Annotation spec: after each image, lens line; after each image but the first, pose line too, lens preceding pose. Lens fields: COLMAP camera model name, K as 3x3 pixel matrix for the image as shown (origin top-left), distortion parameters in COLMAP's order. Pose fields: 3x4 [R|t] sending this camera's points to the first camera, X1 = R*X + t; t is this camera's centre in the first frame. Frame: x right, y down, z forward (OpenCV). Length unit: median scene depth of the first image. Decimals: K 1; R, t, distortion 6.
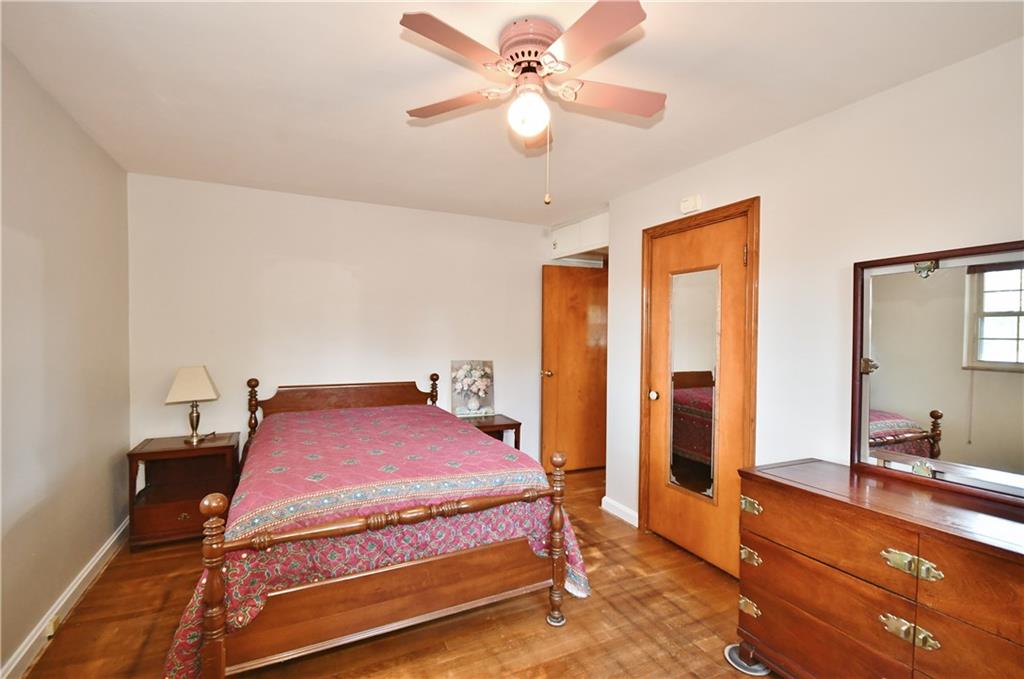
lens RADIAL K [[456.4, 0, 505.4], [0, 456.4, 339.5], [0, 0, 1]] dist [-0.012000, 0.000262]
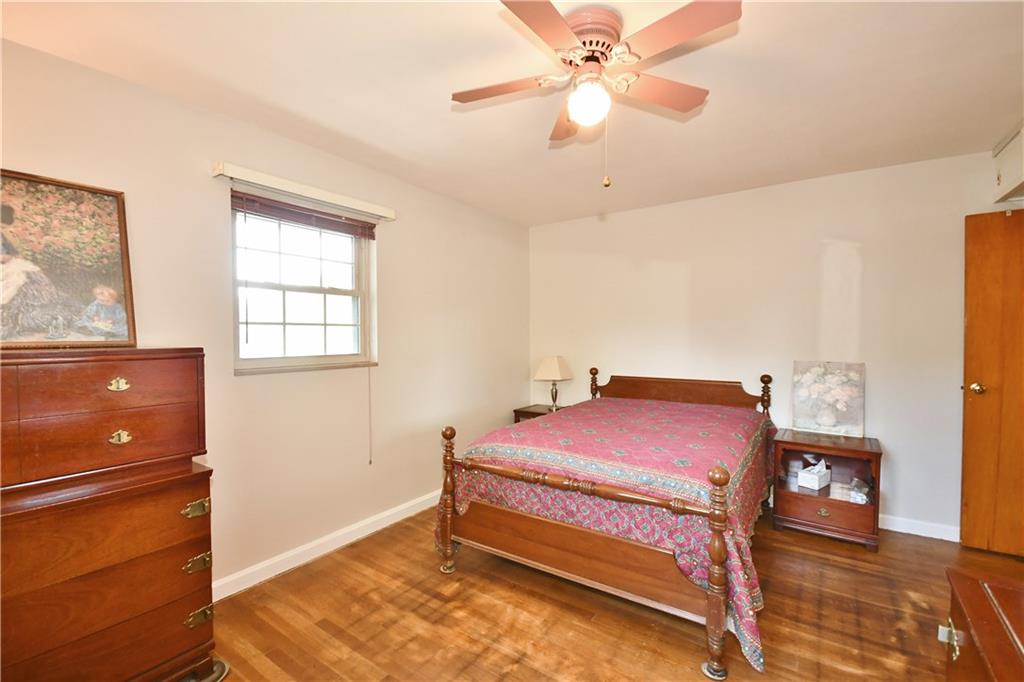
lens RADIAL K [[456.4, 0, 505.7], [0, 456.4, 341.5], [0, 0, 1]] dist [-0.012000, 0.000262]
pose [[0.469916, -0.002088, -0.882709, 0.483974], [-0.000700, 0.999996, -0.002738, 0.018474], [0.882711, 0.001905, 0.469913, 0.209290]]
